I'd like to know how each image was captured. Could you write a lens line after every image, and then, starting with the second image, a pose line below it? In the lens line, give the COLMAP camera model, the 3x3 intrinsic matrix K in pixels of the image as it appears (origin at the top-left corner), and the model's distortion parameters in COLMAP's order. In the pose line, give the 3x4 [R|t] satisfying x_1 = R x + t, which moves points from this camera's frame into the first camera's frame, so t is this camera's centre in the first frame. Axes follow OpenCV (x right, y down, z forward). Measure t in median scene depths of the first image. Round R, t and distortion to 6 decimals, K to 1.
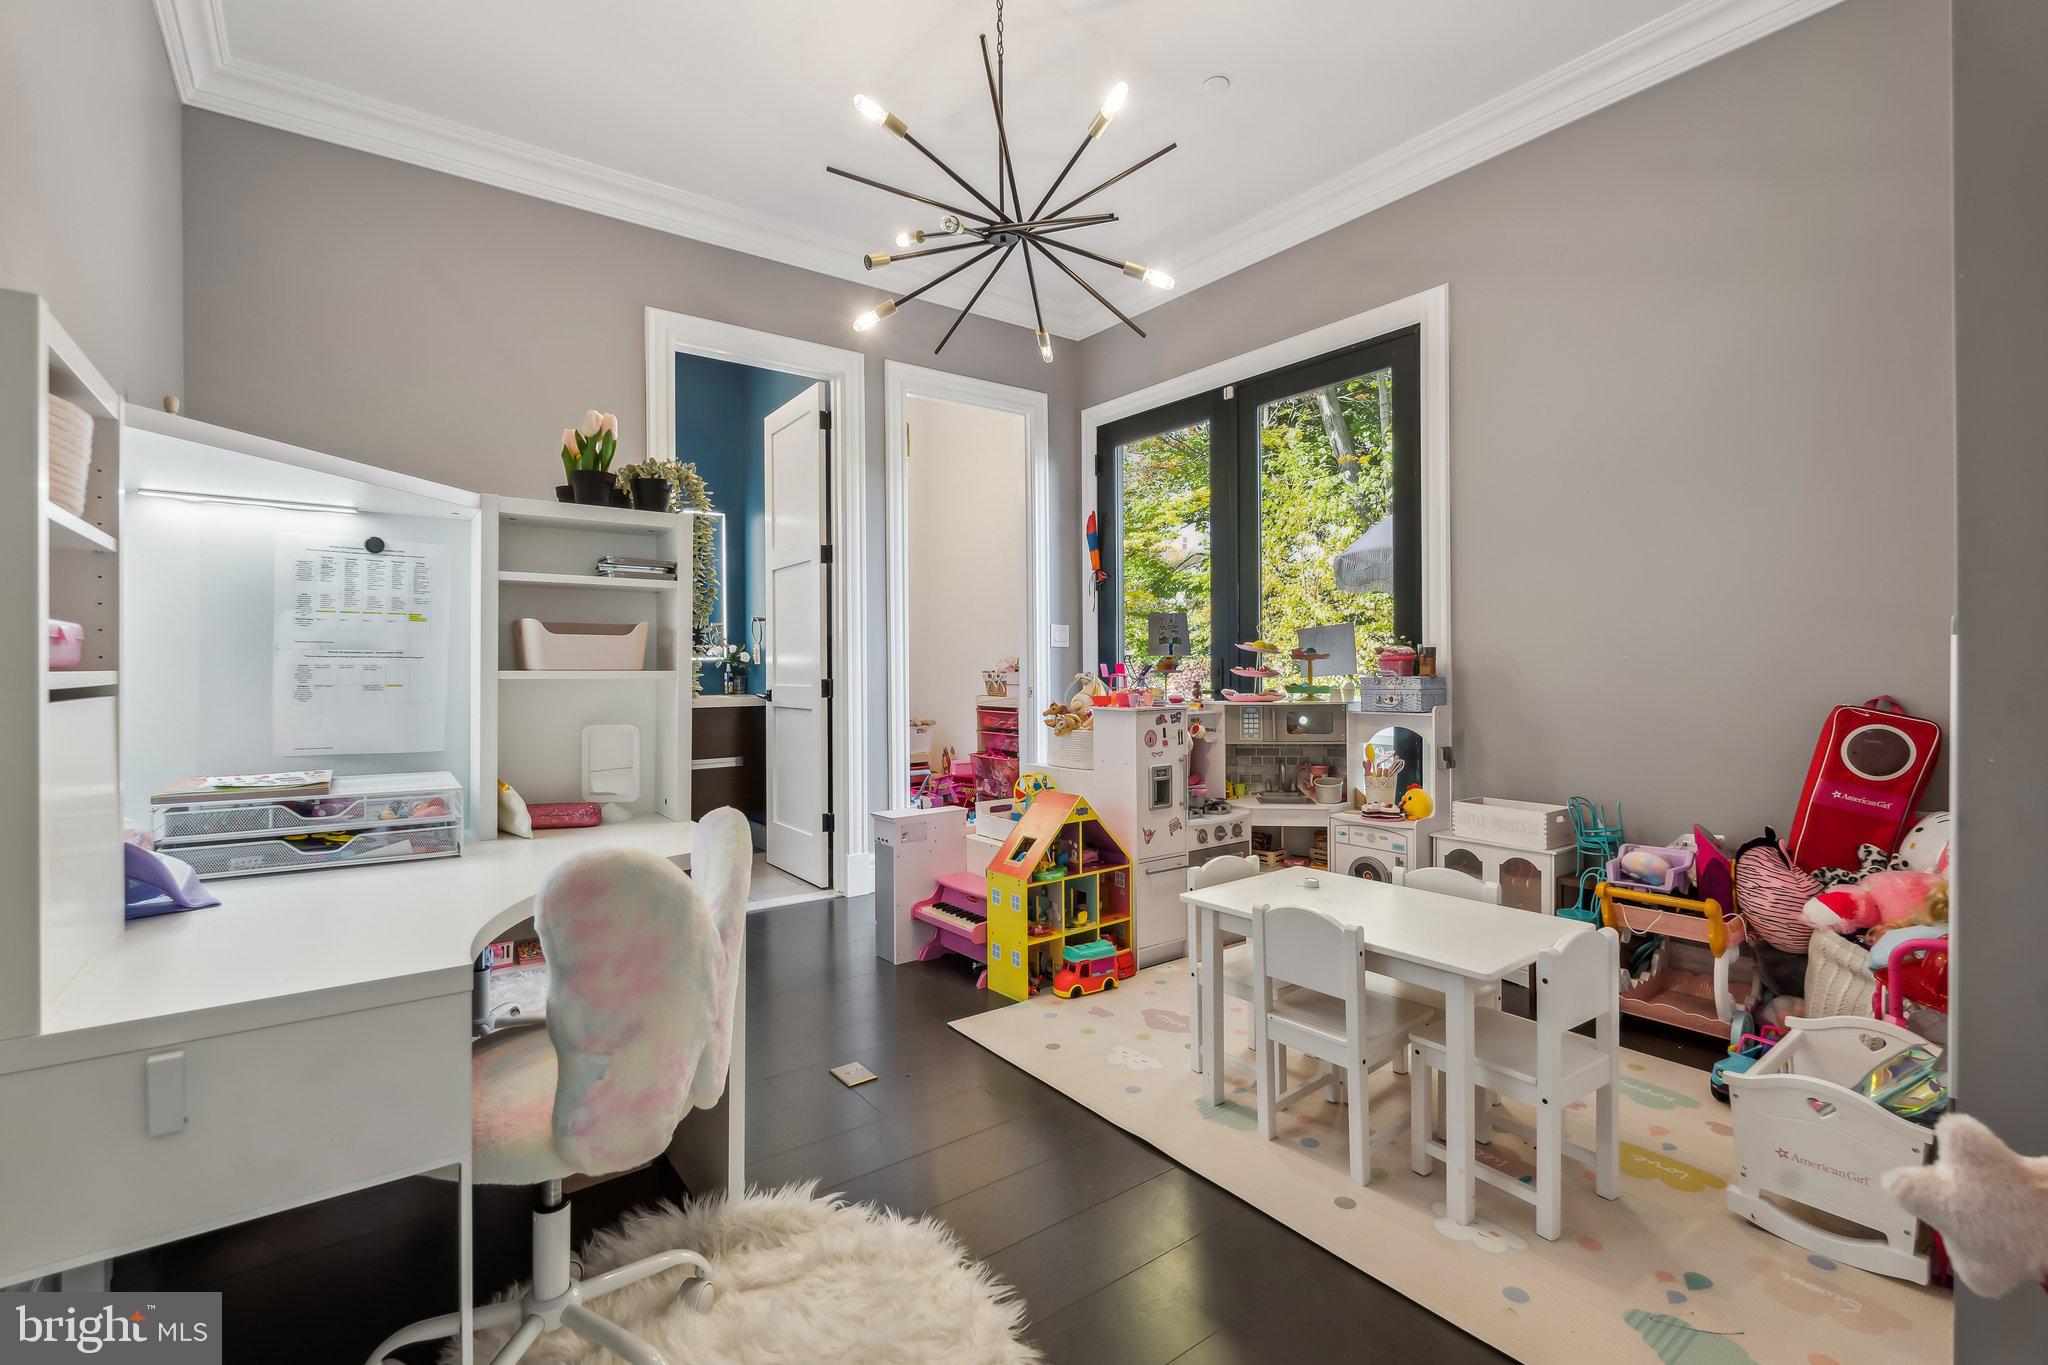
lens RADIAL K [[928.1, 0, 1024.1], [0, 928.1, 672.0], [0, 0, 1]] dist [0.001330, 0.001055]
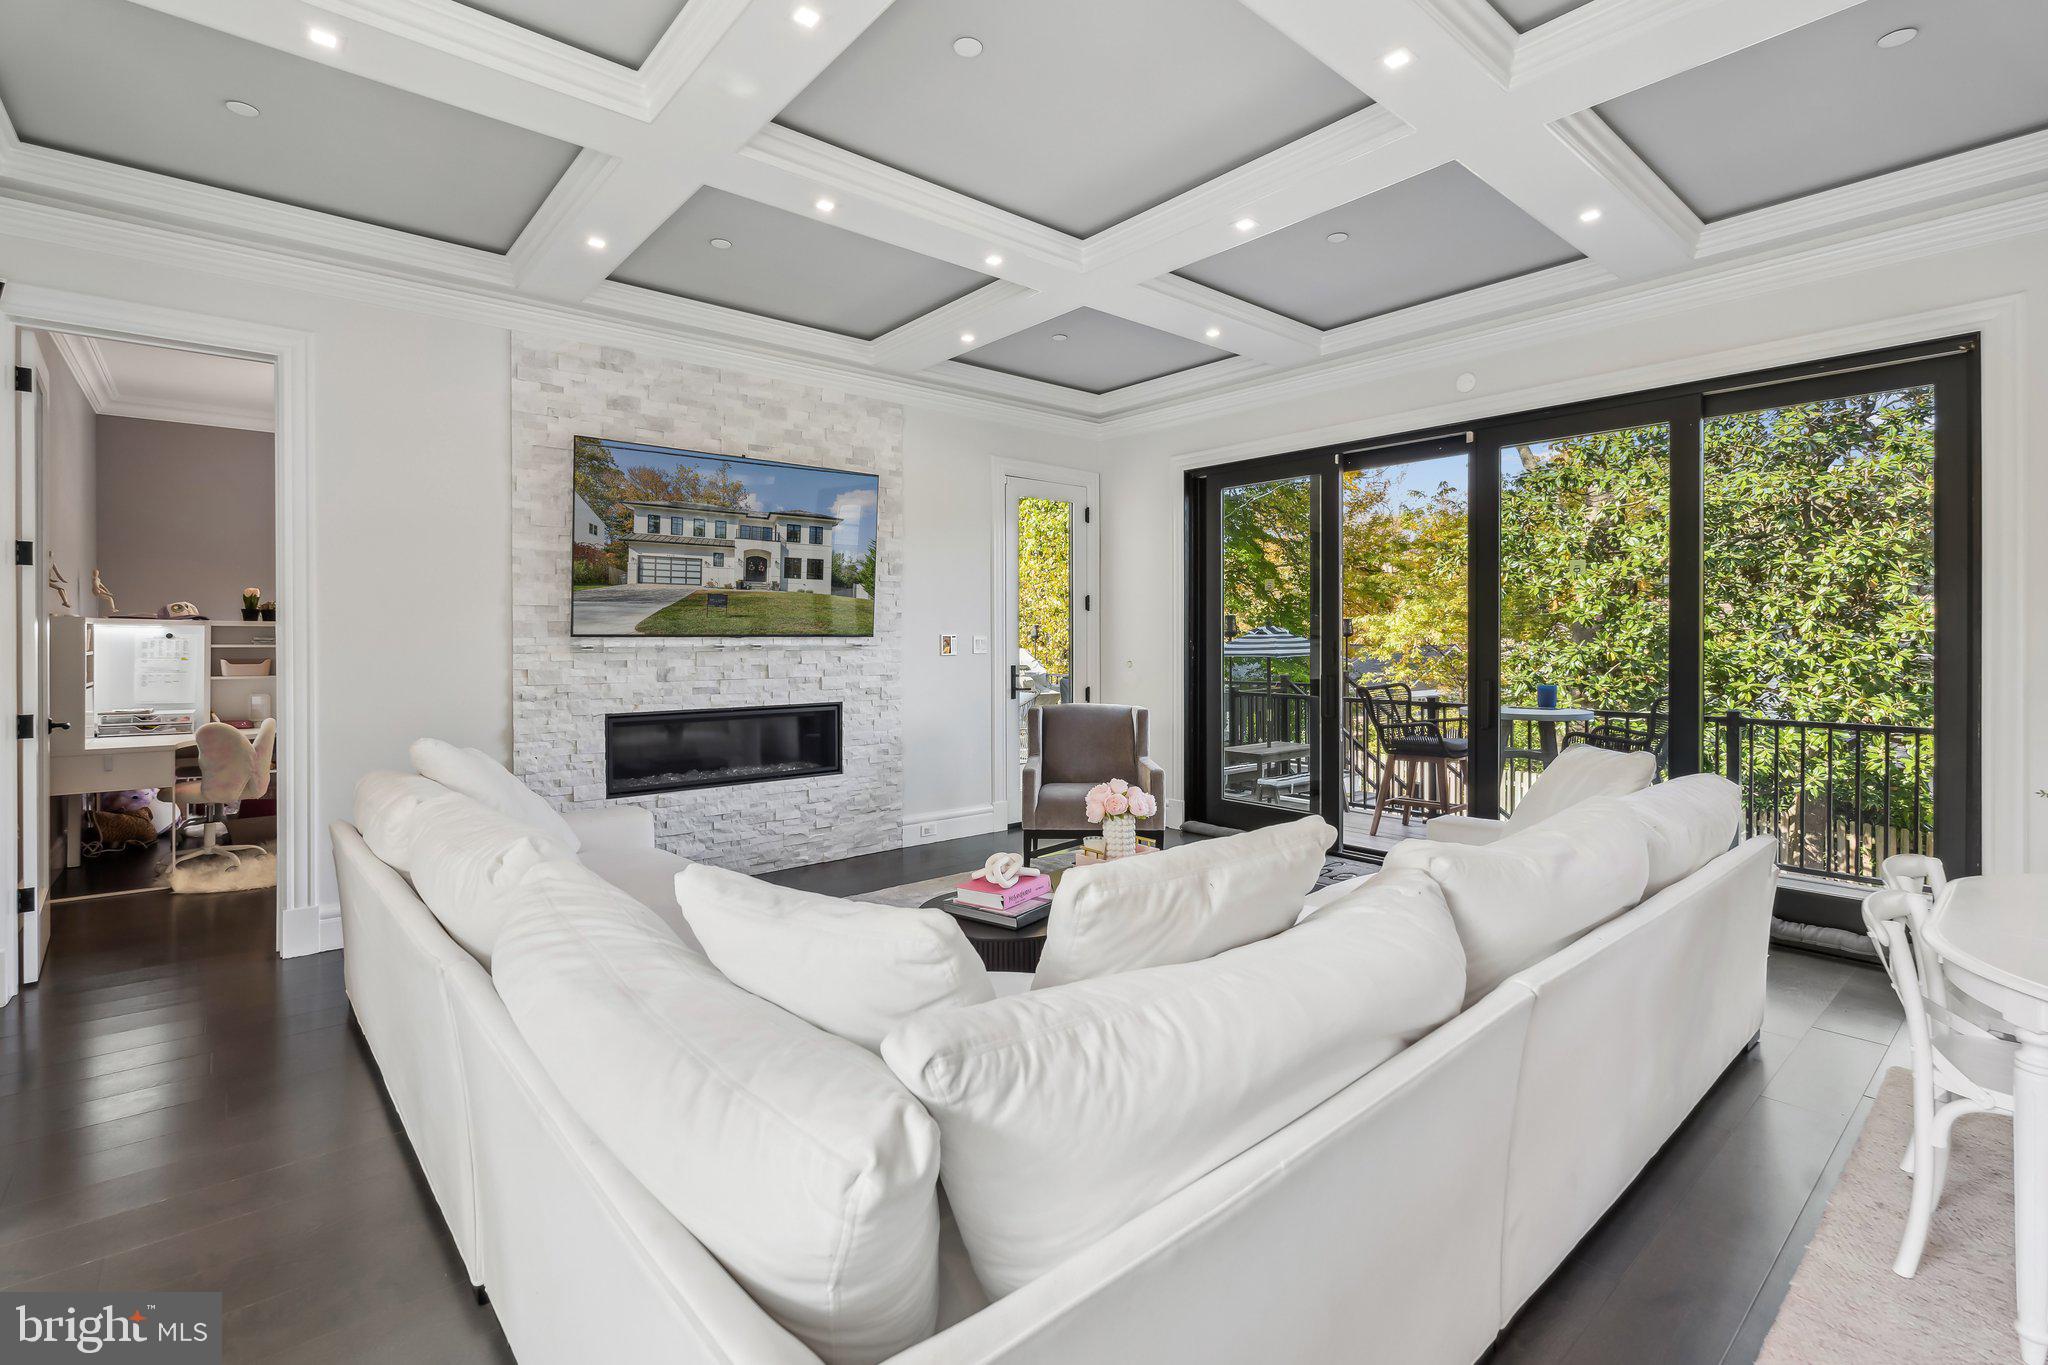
lens RADIAL K [[928.1, 0, 1013.8], [0, 928.1, 628.7], [0, 0, 1]] dist [0.001330, 0.001055]
pose [[0.997343, 0.002931, 0.072784, 1.898845], [-0.002279, 0.999957, -0.009037, -0.141056], [-0.072807, 0.008847, 0.997307, -2.315372]]
